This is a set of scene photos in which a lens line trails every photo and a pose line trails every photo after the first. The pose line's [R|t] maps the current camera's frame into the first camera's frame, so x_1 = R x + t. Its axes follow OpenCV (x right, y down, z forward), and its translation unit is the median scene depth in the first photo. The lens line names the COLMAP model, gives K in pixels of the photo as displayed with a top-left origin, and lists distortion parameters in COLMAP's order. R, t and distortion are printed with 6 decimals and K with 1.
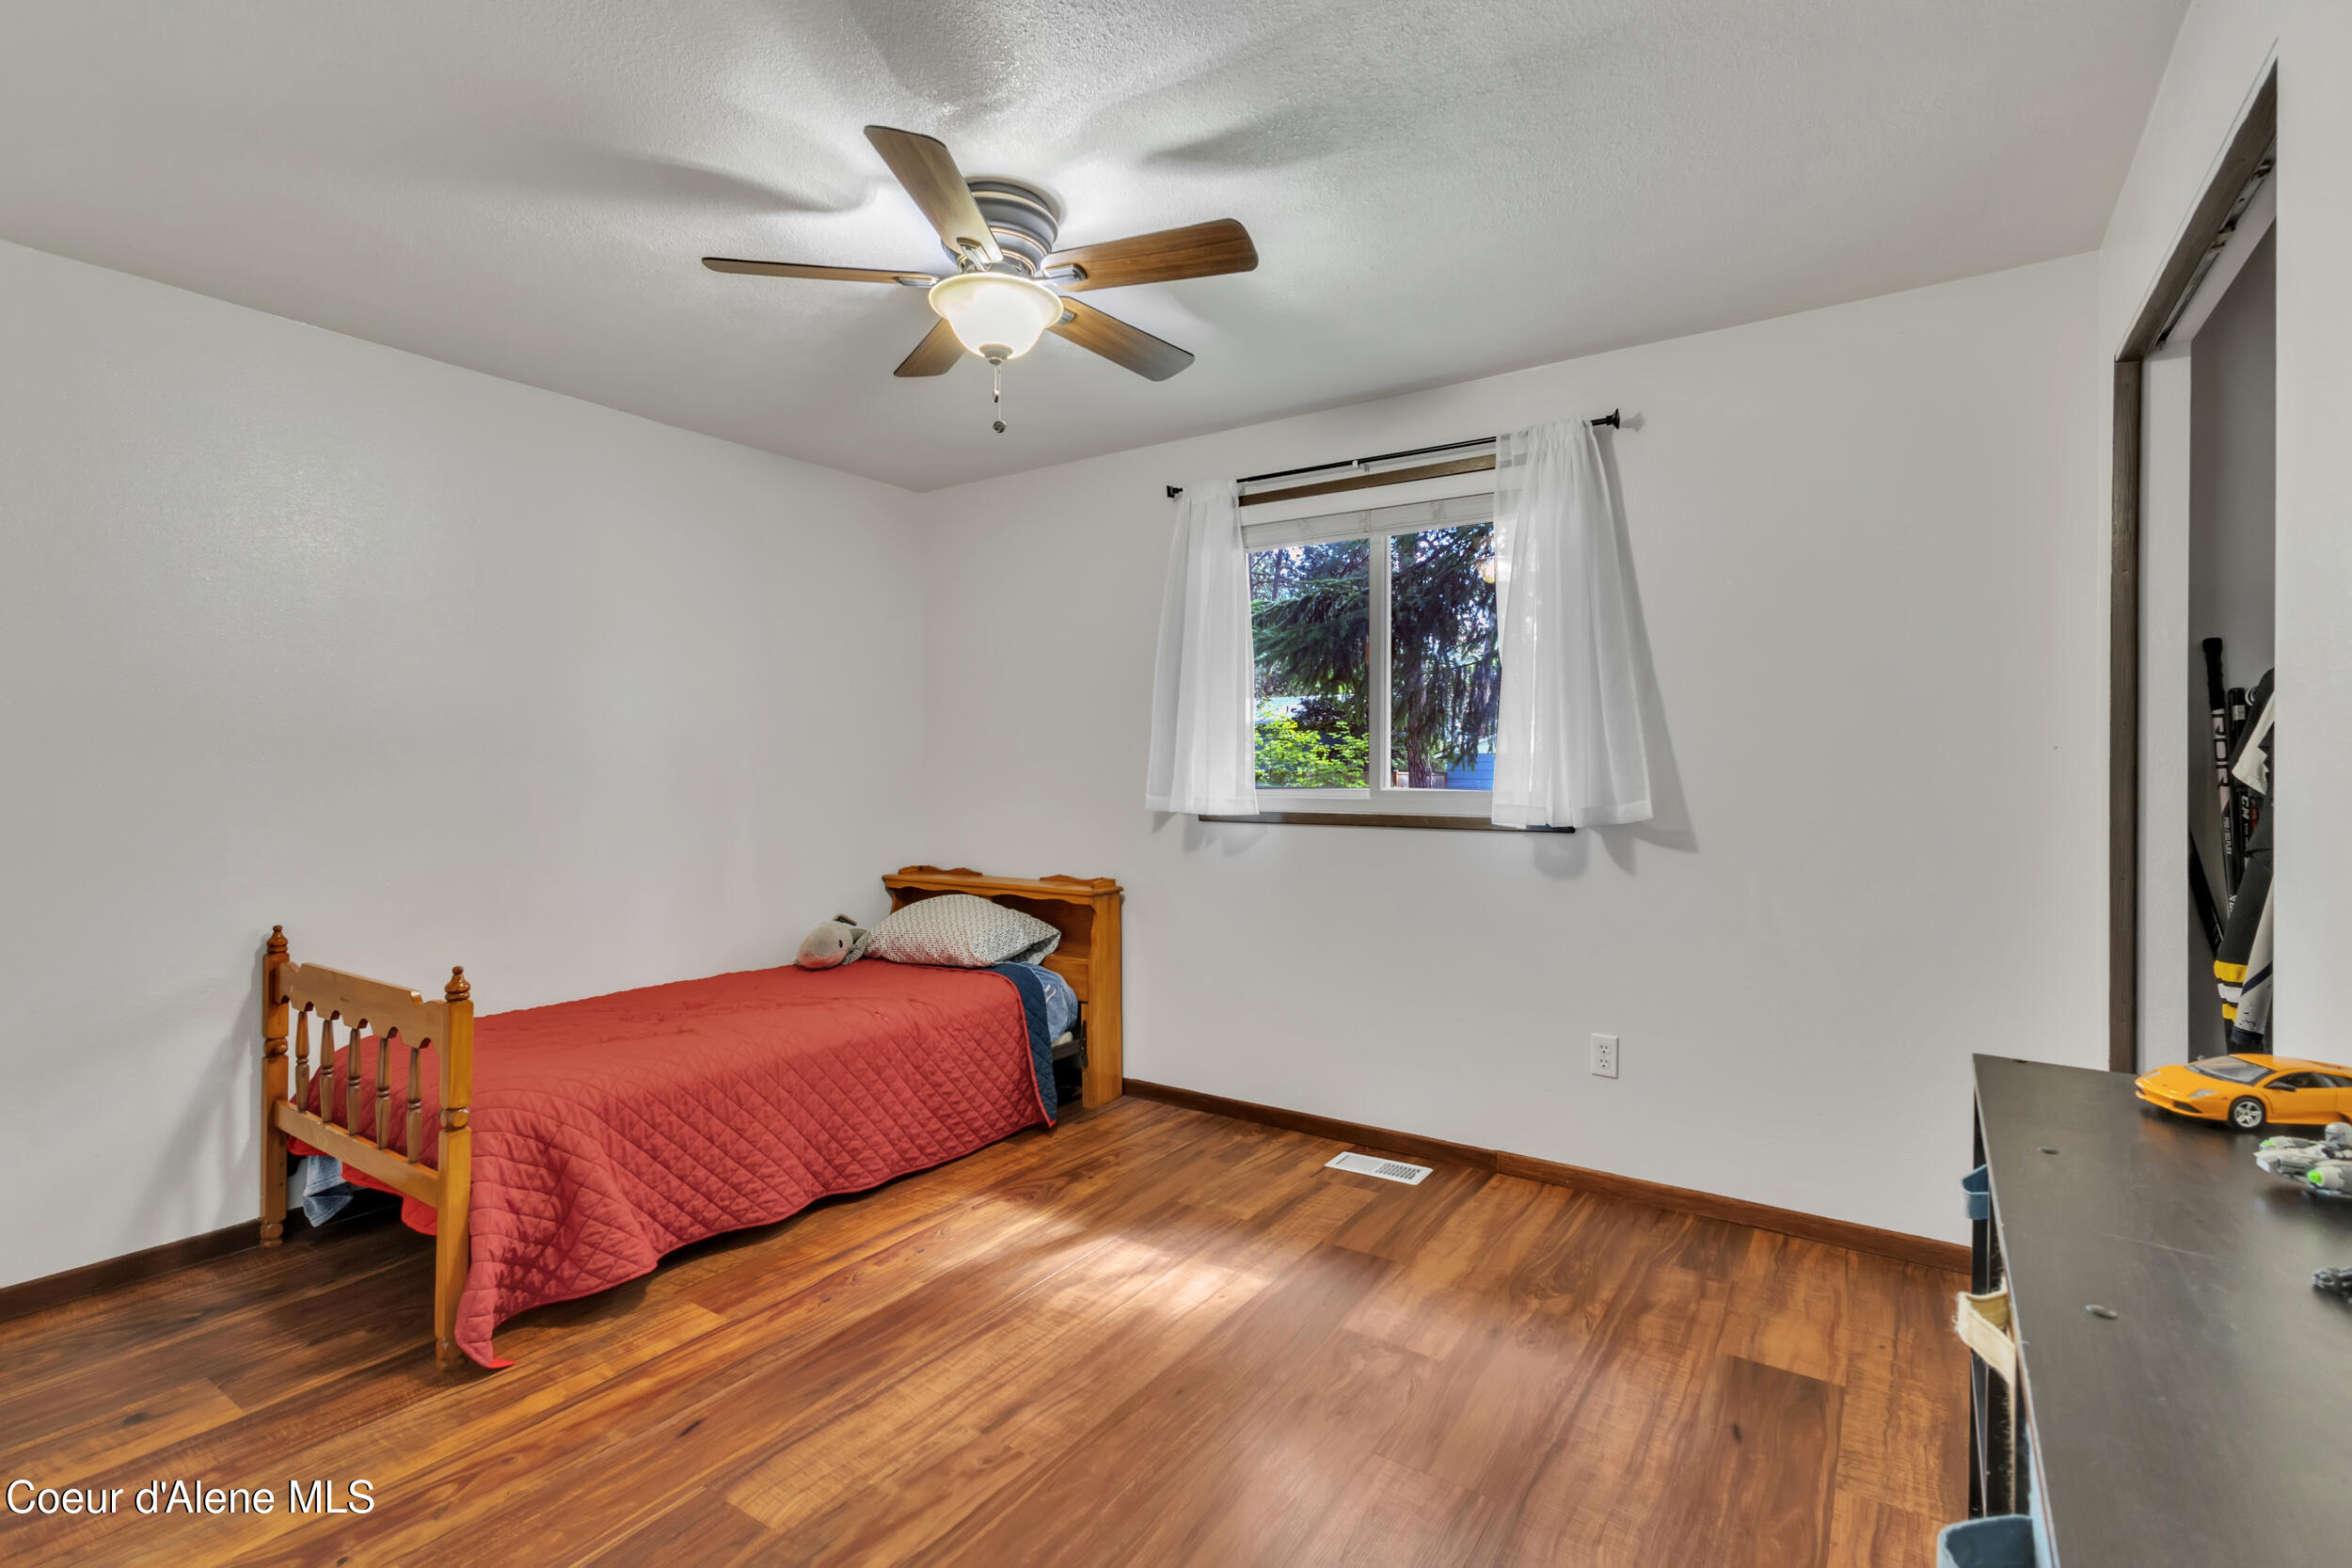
lens RADIAL K [[1090.4, 0, 1183.4], [0, 1090.4, 780.2], [0, 0, 1]] dist [0.004982, 0.001113]
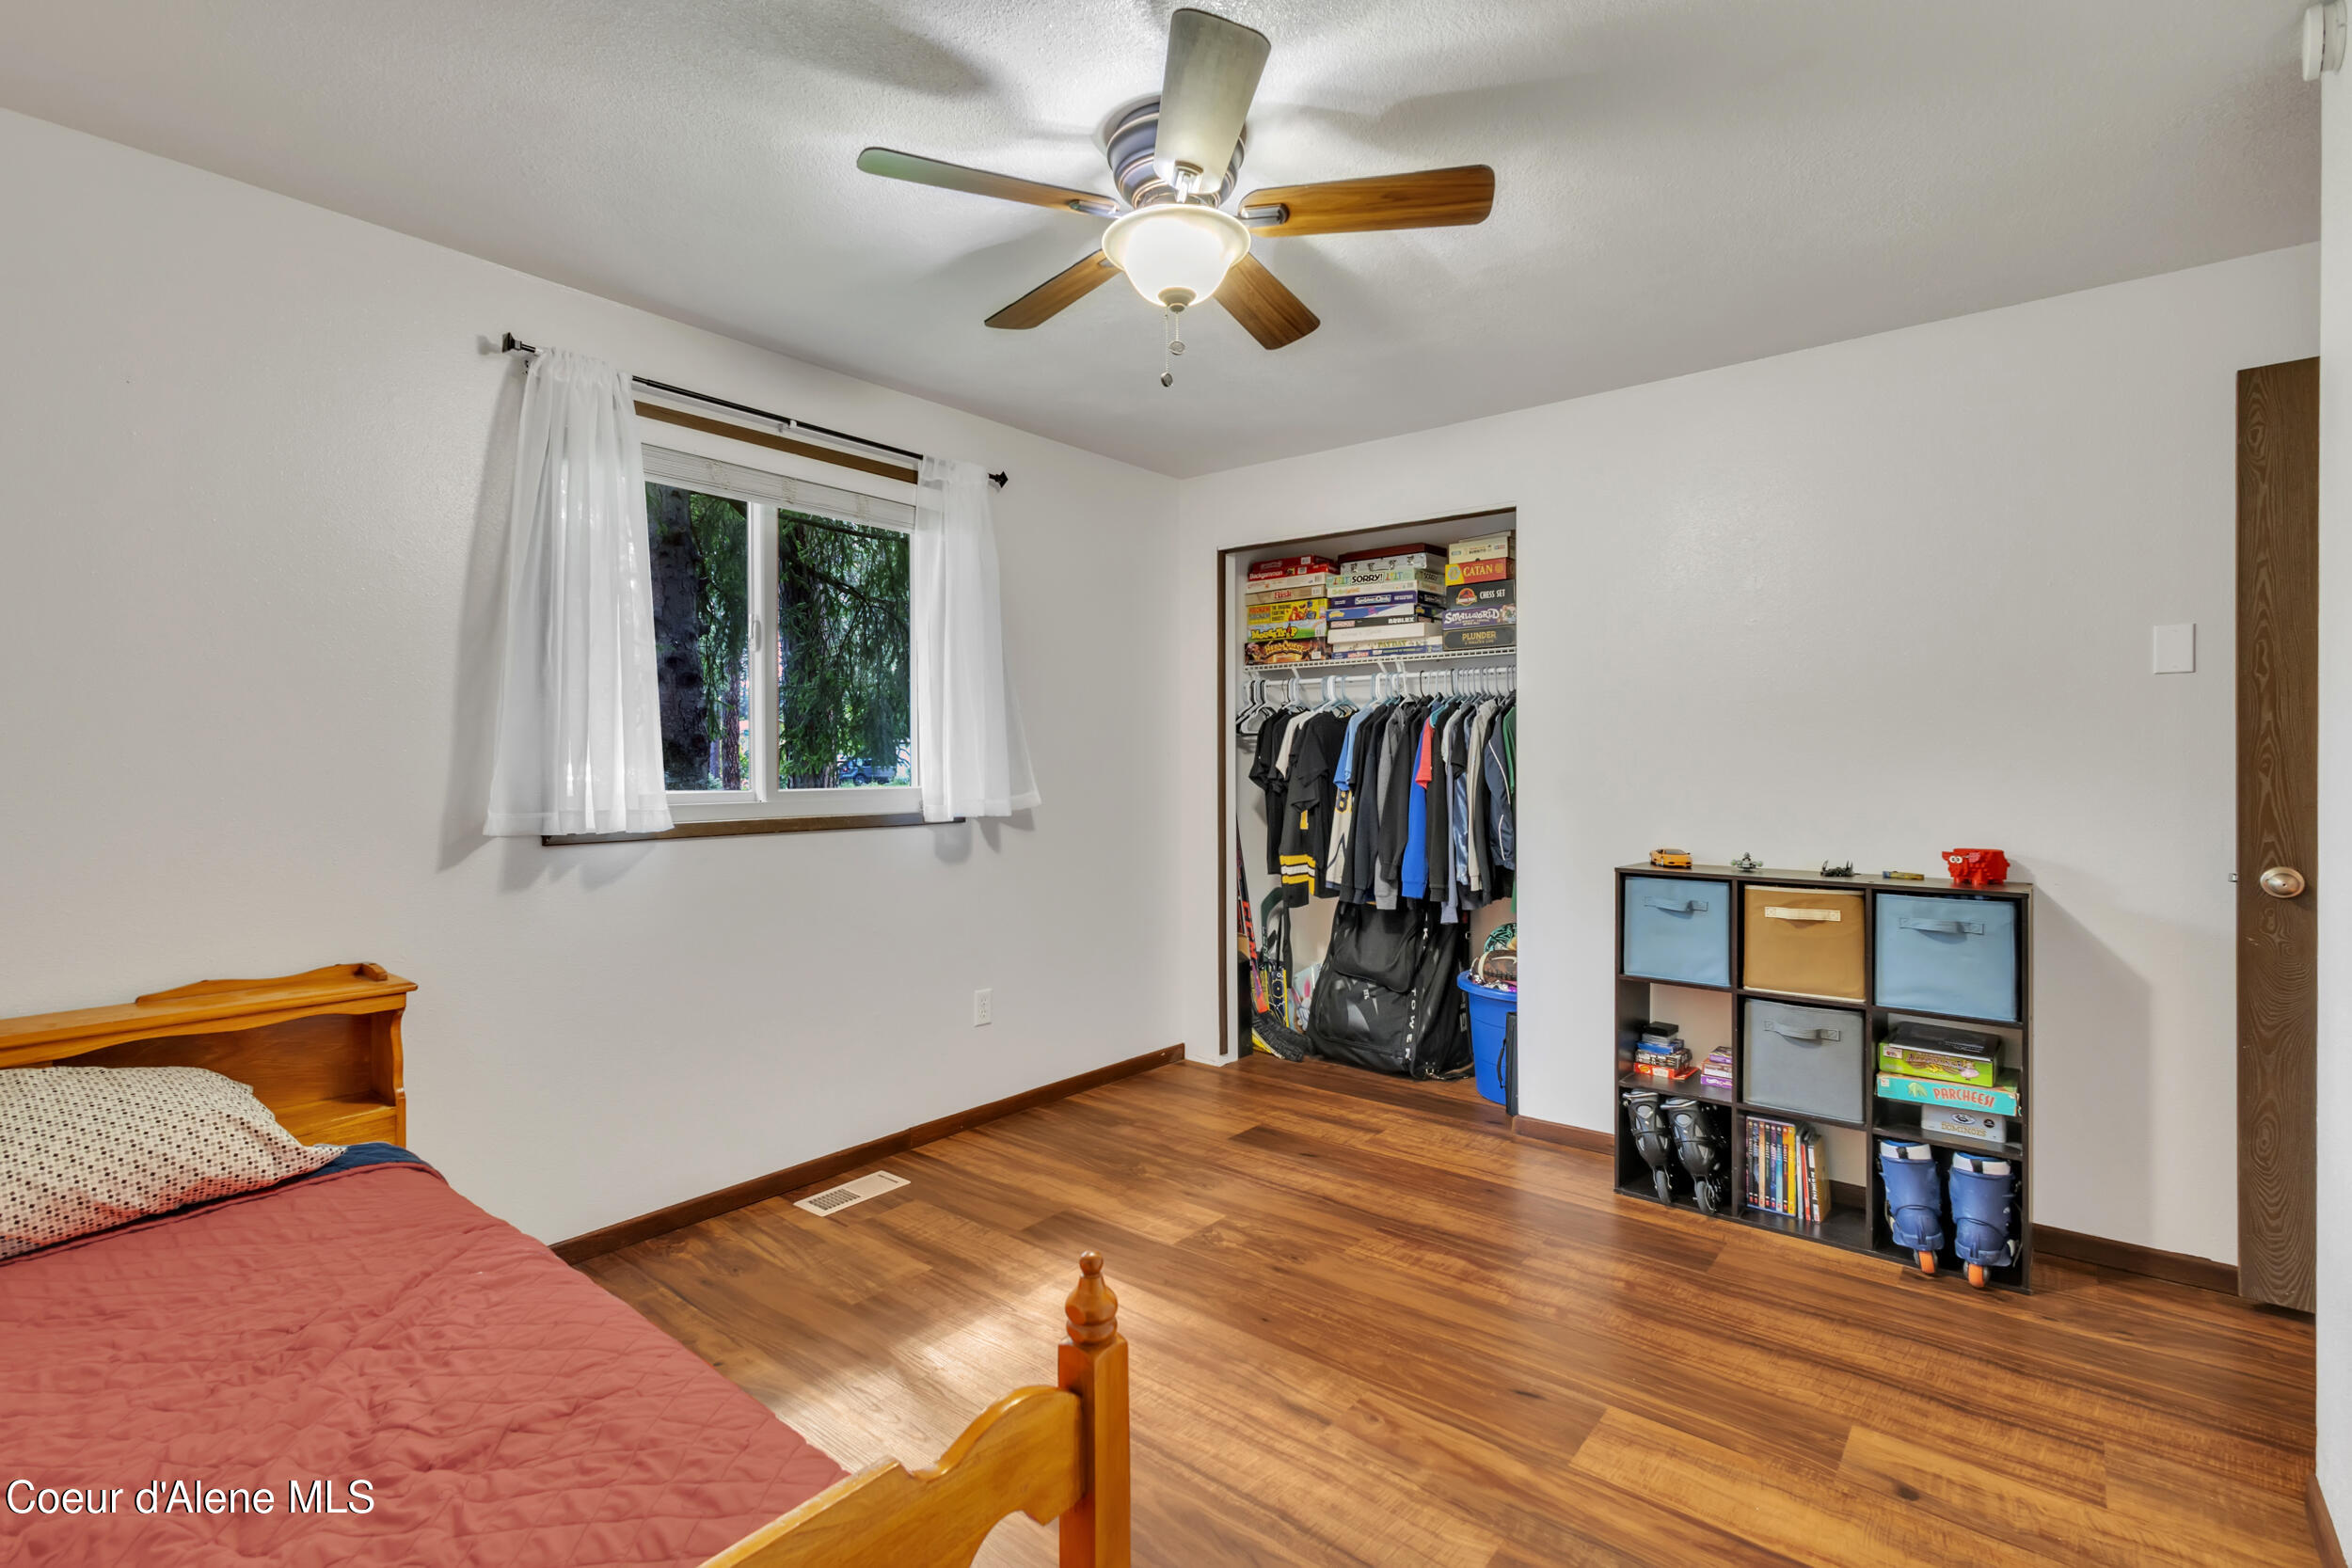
lens RADIAL K [[1090.4, 0, 1180.9], [0, 1090.4, 771.0], [0, 0, 1]] dist [0.004982, 0.001113]
pose [[0.084292, -0.006706, 0.996419, -0.787589], [0.011328, 0.999919, 0.005772, -0.010053], [-0.996377, 0.010801, 0.084361, 0.686491]]
